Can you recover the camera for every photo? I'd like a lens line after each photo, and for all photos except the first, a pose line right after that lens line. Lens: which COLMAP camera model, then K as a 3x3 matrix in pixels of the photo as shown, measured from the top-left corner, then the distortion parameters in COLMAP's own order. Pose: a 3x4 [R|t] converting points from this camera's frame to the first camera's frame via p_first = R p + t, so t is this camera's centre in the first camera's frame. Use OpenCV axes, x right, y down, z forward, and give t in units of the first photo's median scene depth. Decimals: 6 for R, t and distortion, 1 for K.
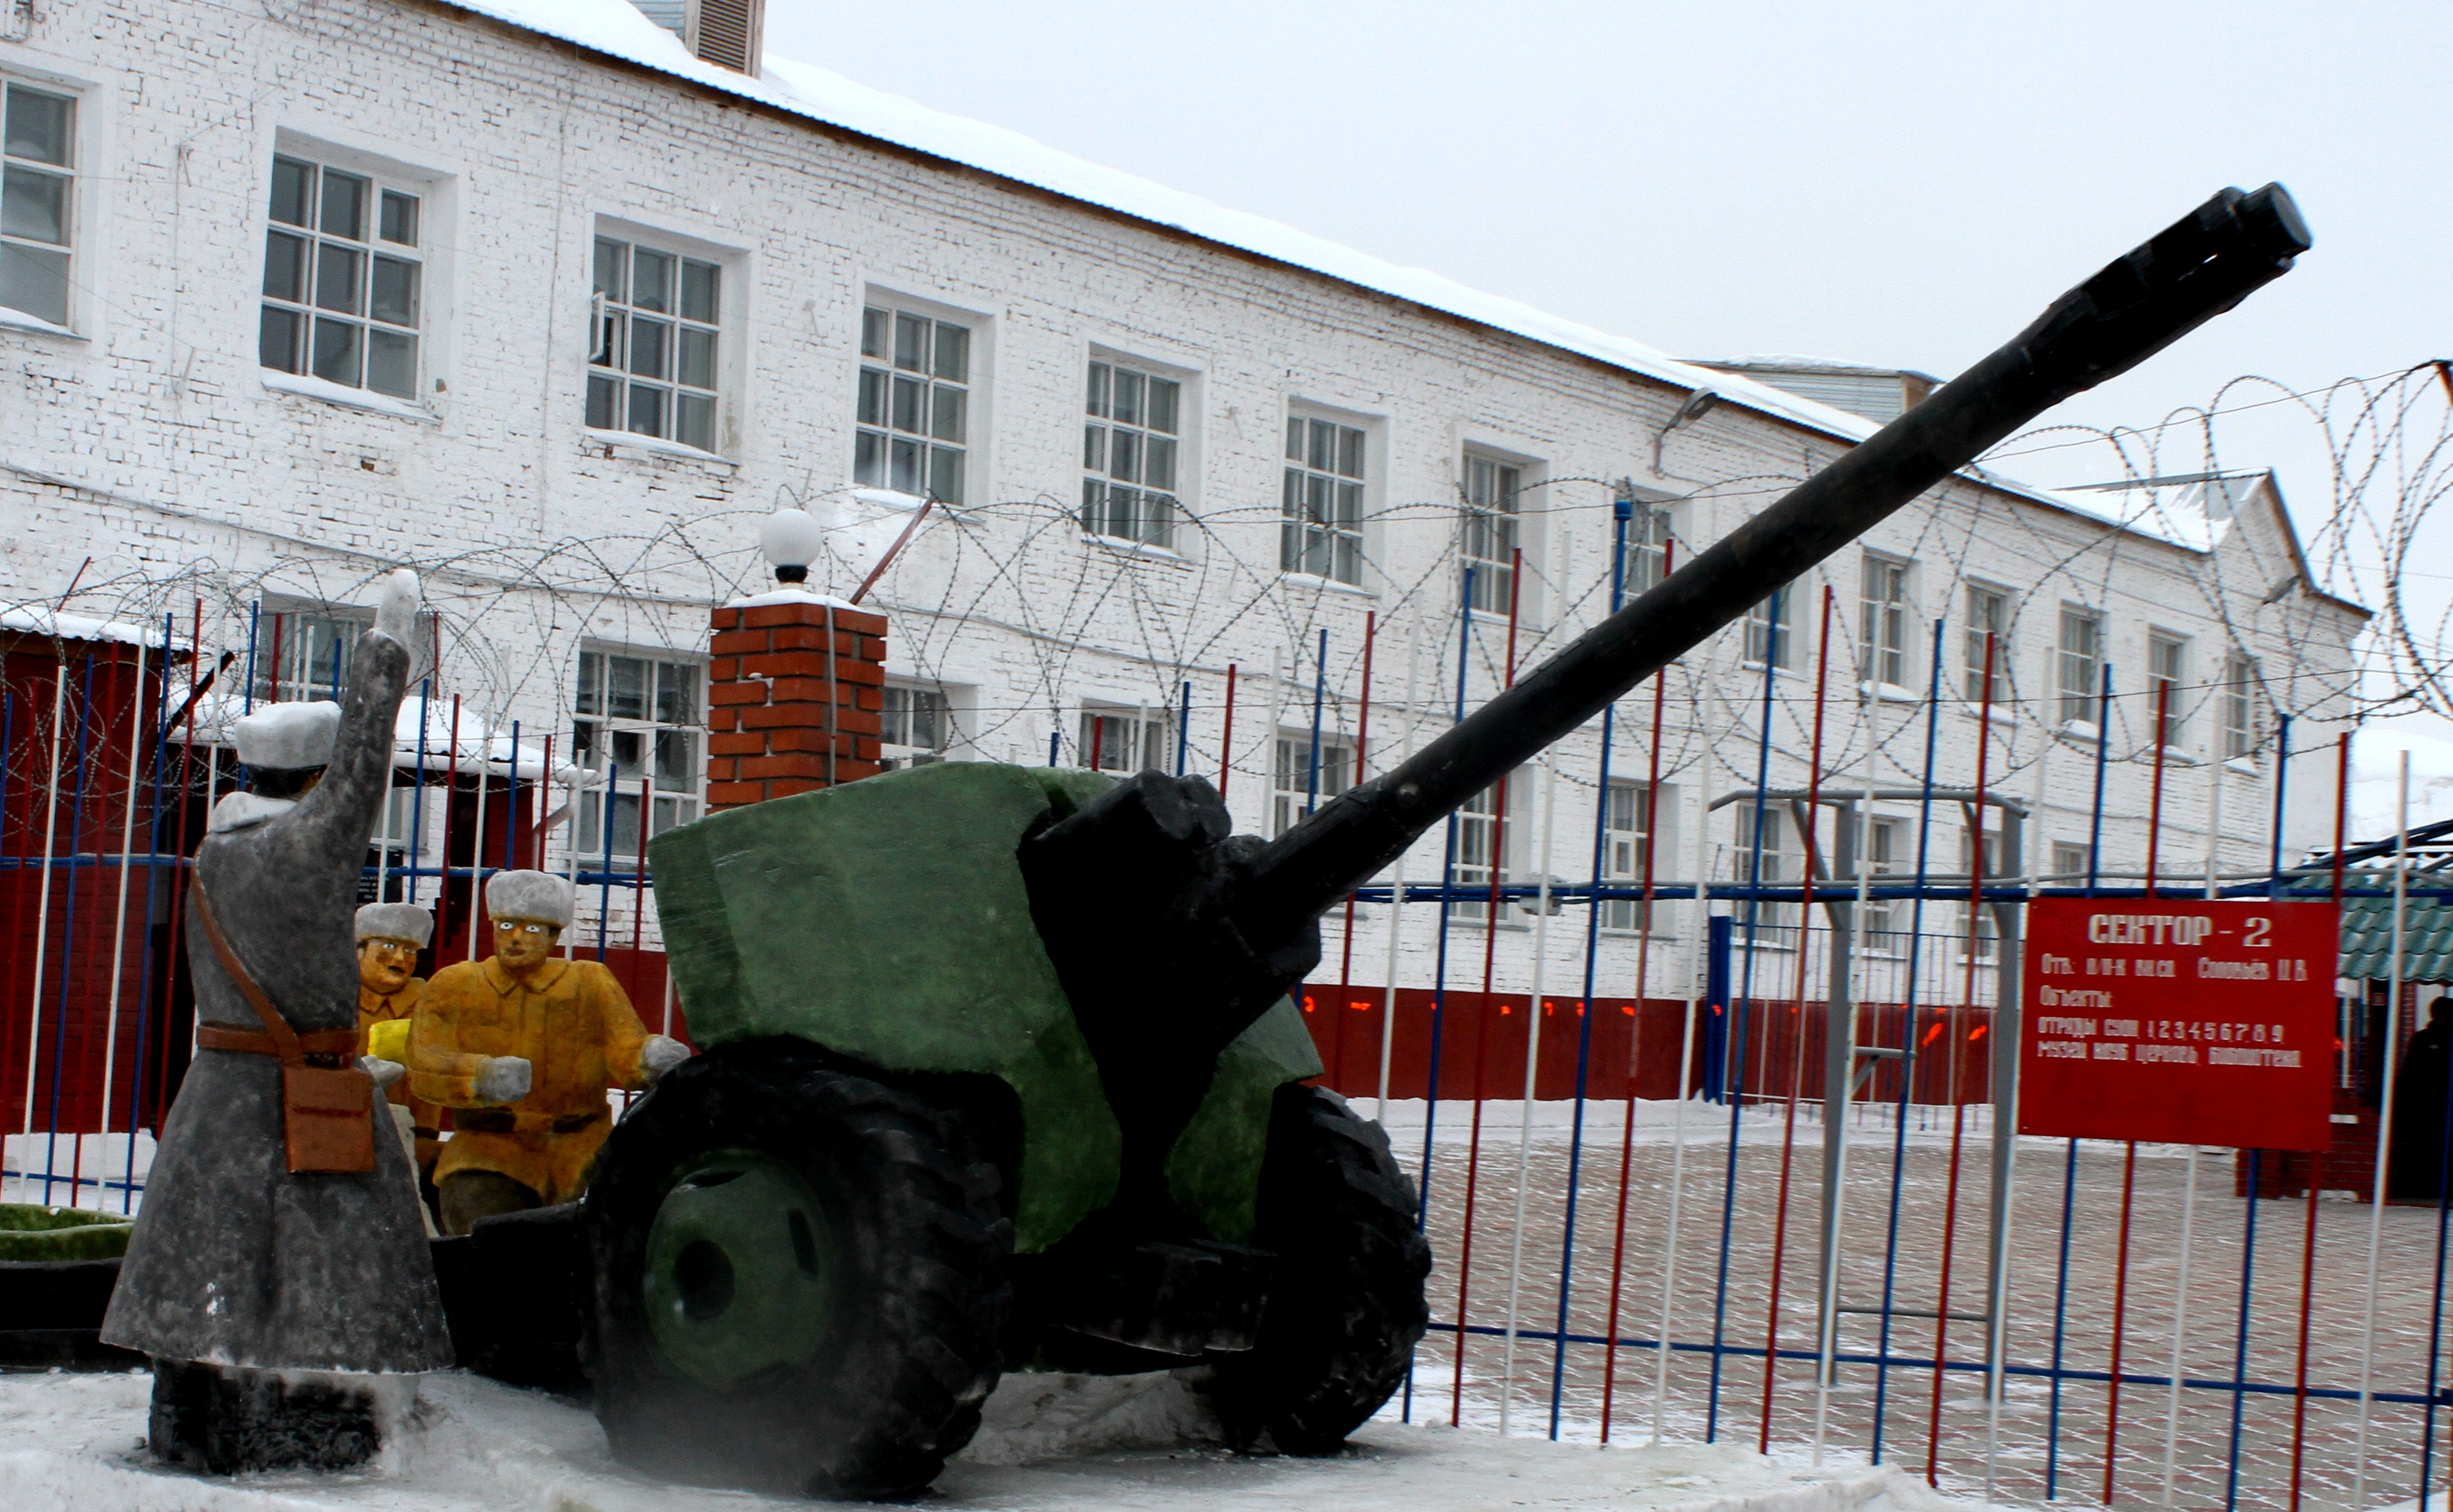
lens RADIAL K [[3541.9, 0, 1135.8], [0, 3541.9, 878.2], [0, 0, 1]] dist [-0.085839, 0.000000]
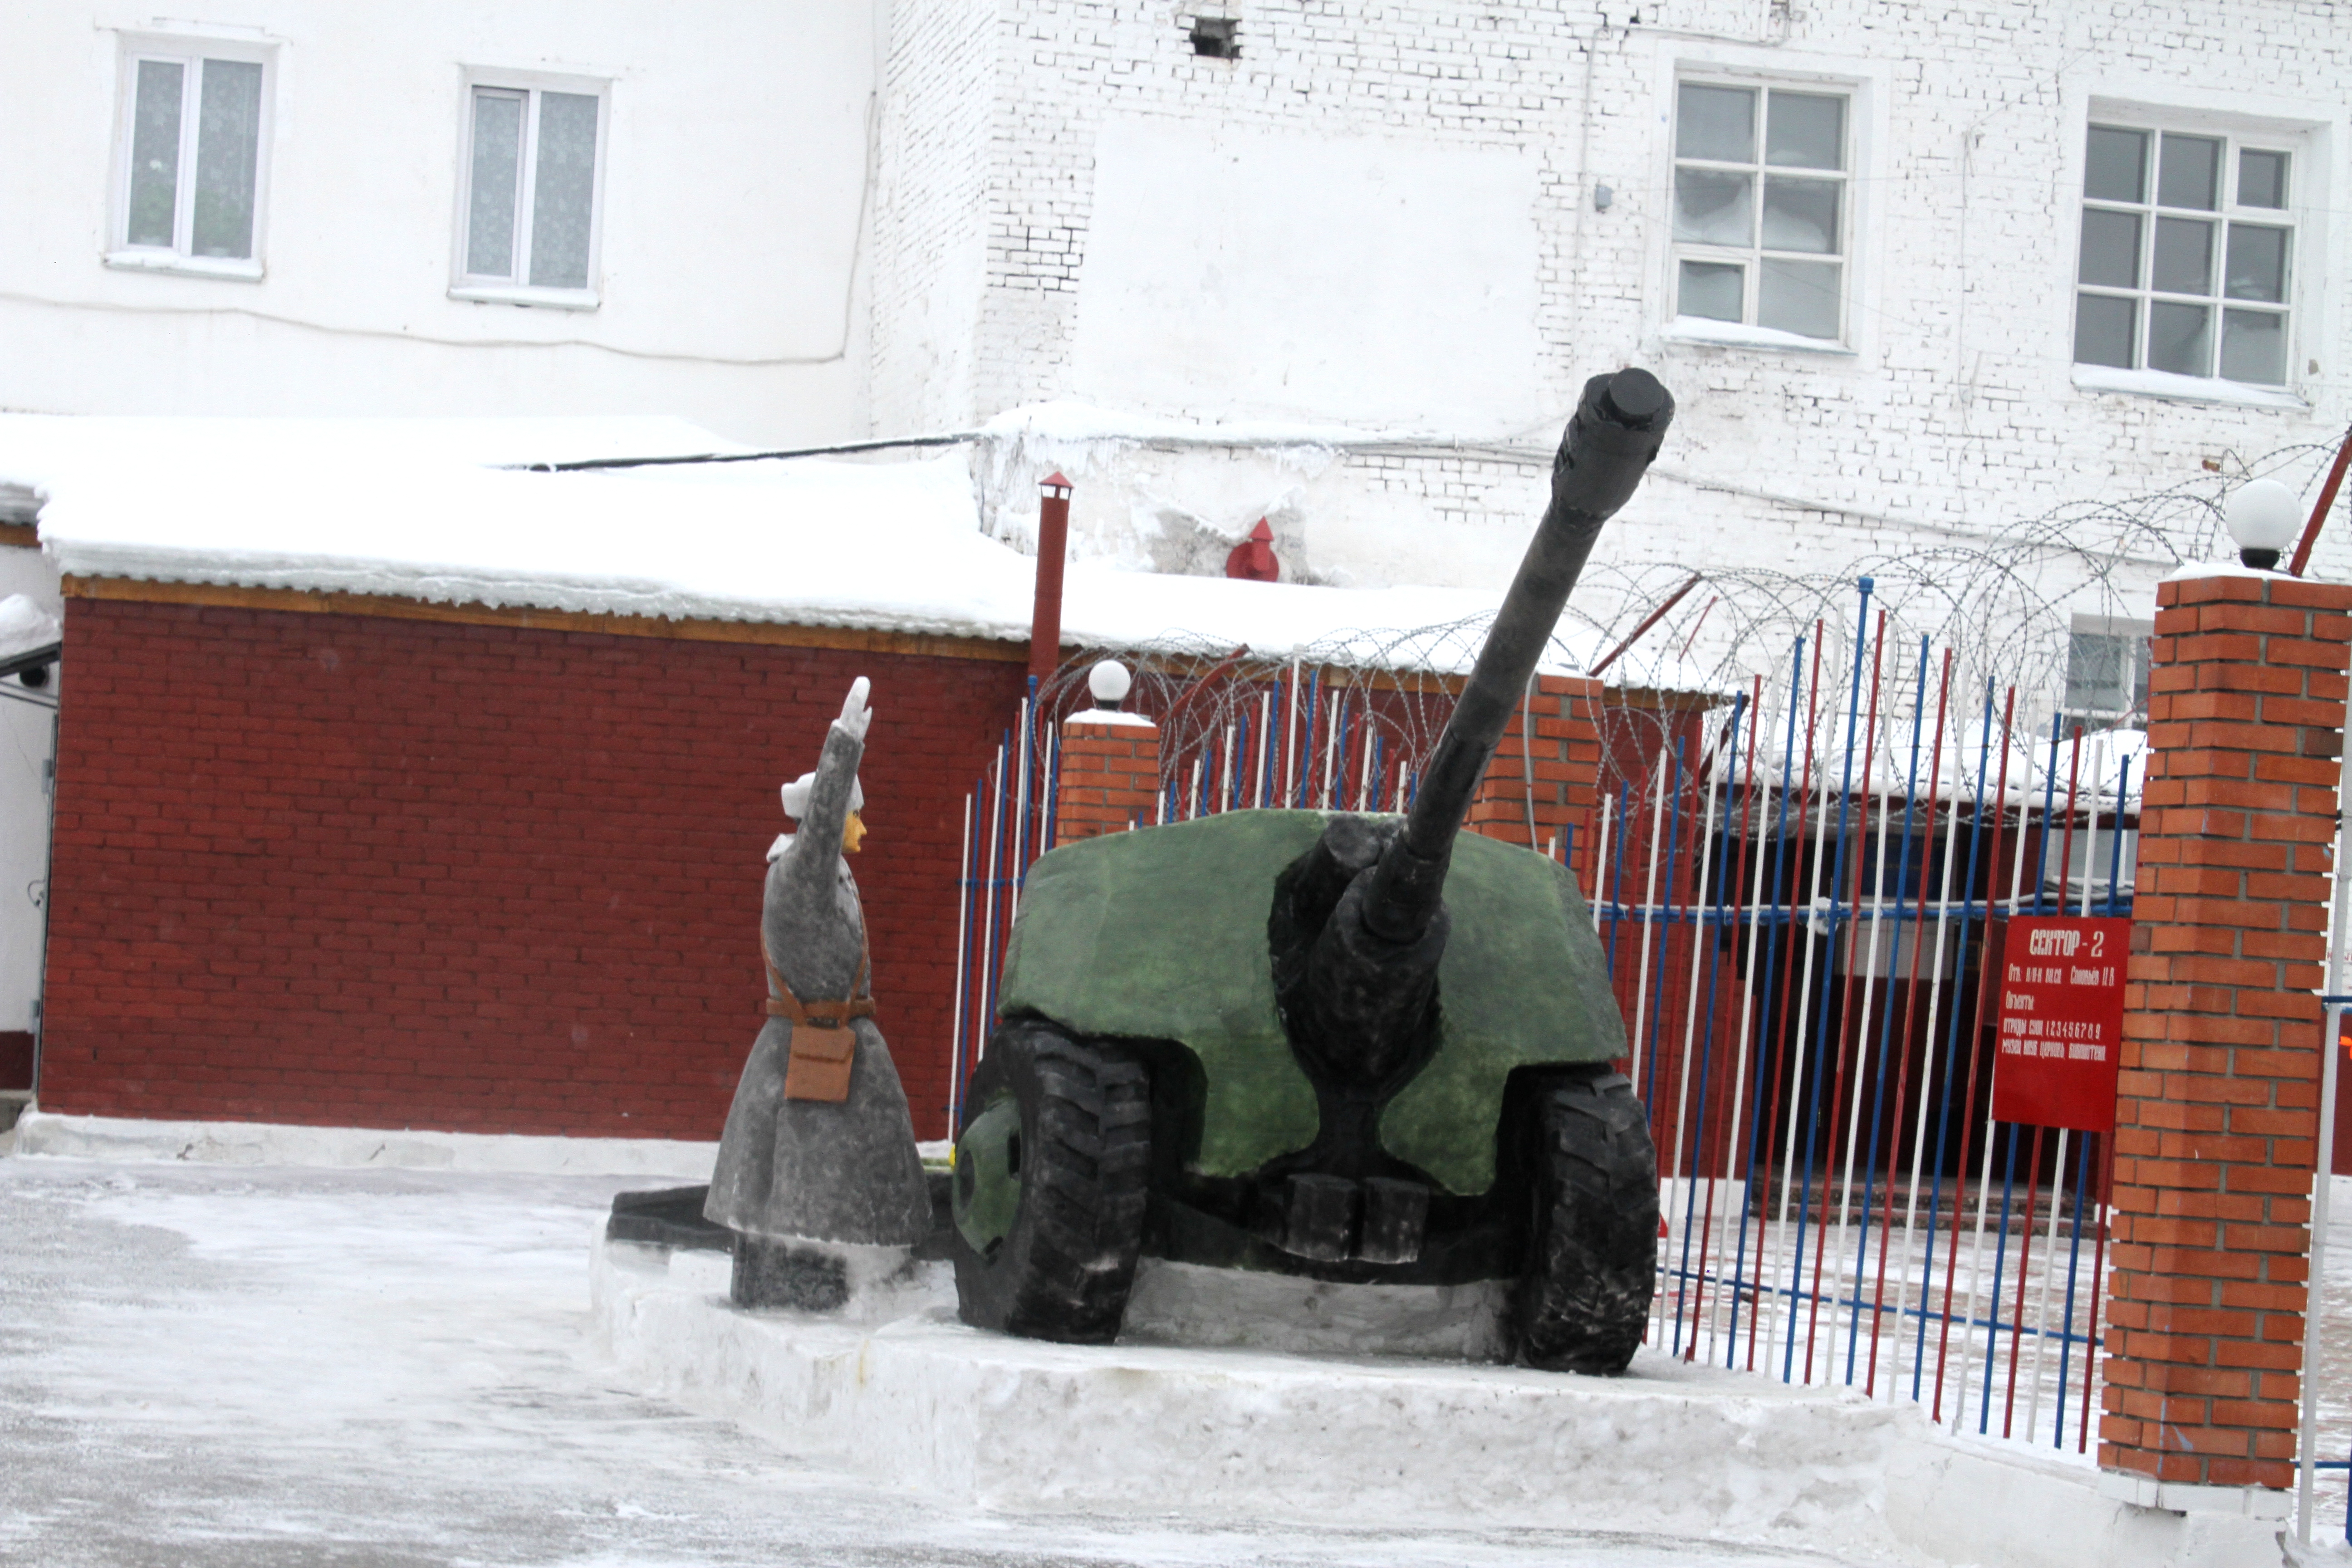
lens RADIAL K [[5176.1, 0, 1170.7], [0, 5176.1, 781.9], [0, 0, 1]] dist [0.129092, 0.000000]
pose [[0.782177, -0.011607, -0.622948, 1.160799], [-0.010439, 0.999442, -0.031730, 0.019034], [0.622968, 0.031322, 0.781620, -0.539465]]
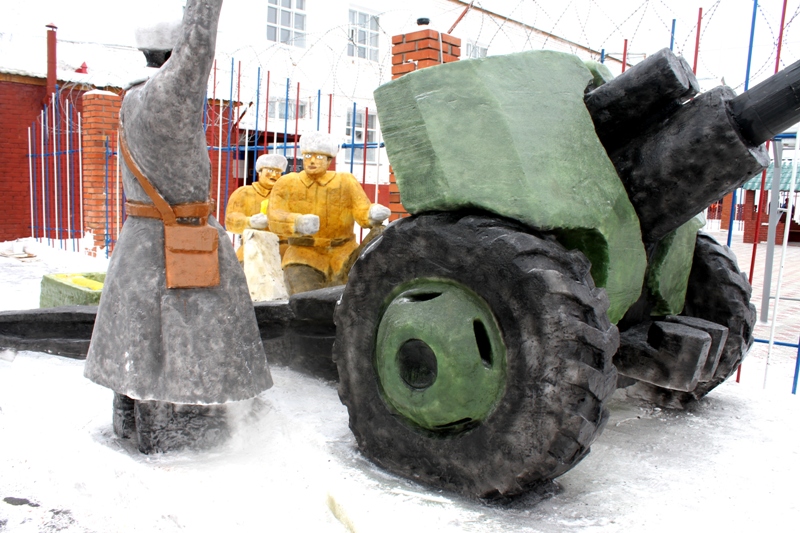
lens RADIAL K [[669.9, 0, 385.1], [0, 669.9, 274.5], [0, 0, 1]] dist [-0.154418, 0.121286]
pose [[0.994567, 0.004474, -0.104004, -0.099485], [0.011184, 0.988702, 0.149476, 0.029638], [0.103498, -0.149827, 0.983280, 0.675381]]
